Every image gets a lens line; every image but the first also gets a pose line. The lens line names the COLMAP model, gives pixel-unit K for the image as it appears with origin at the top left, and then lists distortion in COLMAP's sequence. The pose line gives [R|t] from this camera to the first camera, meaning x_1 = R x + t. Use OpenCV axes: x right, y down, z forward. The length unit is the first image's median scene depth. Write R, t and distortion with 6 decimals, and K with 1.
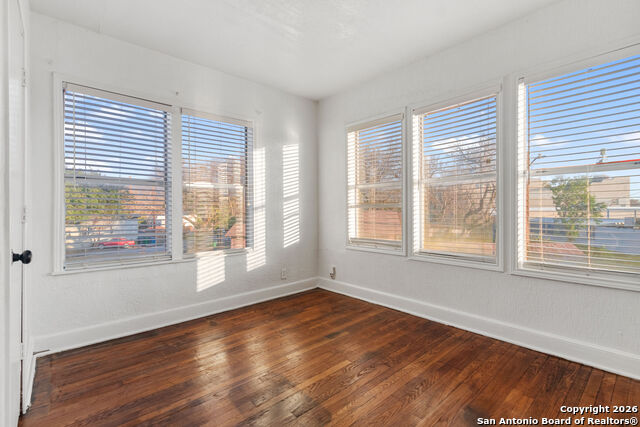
lens RADIAL K [[292.1, 0, 321.7], [0, 292.1, 209.4], [0, 0, 1]] dist [0.000609, -0.000230]
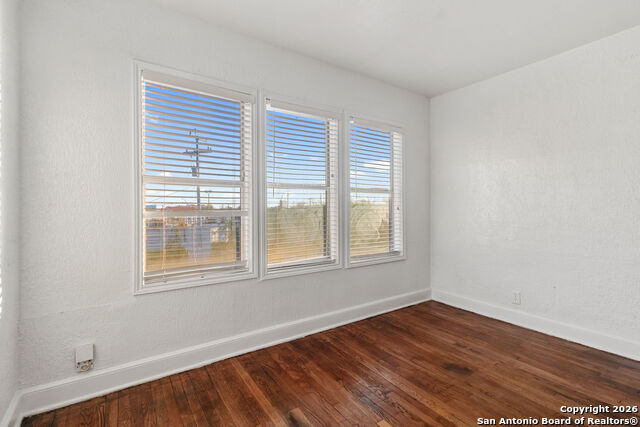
lens RADIAL K [[292.1, 0, 321.7], [0, 292.1, 209.4], [0, 0, 1]] dist [0.000609, -0.000230]
pose [[0.145724, 0.004065, 0.989317, -0.478209], [0.005363, 0.999974, -0.004898, -0.020741], [-0.989311, 0.006020, 0.145698, 0.725716]]
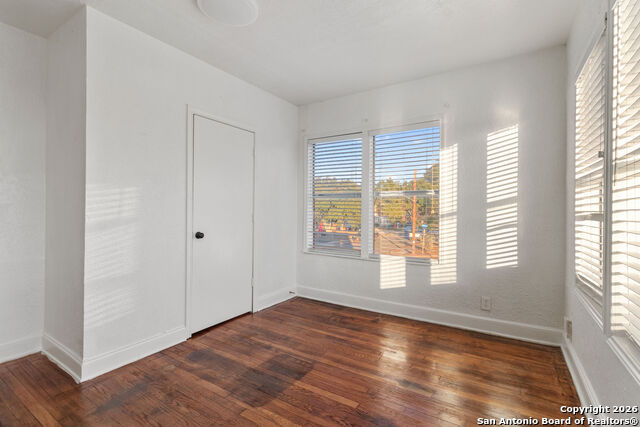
lens RADIAL K [[296.2, 0, 322.6], [0, 296.2, 206.4], [0, 0, 1]] dist [0.002496, 0.000025]
pose [[0.274501, -0.004463, -0.961577, 0.613984], [-0.007364, 0.999950, -0.006744, -0.027432], [0.961559, 0.008932, 0.274454, 0.469717]]
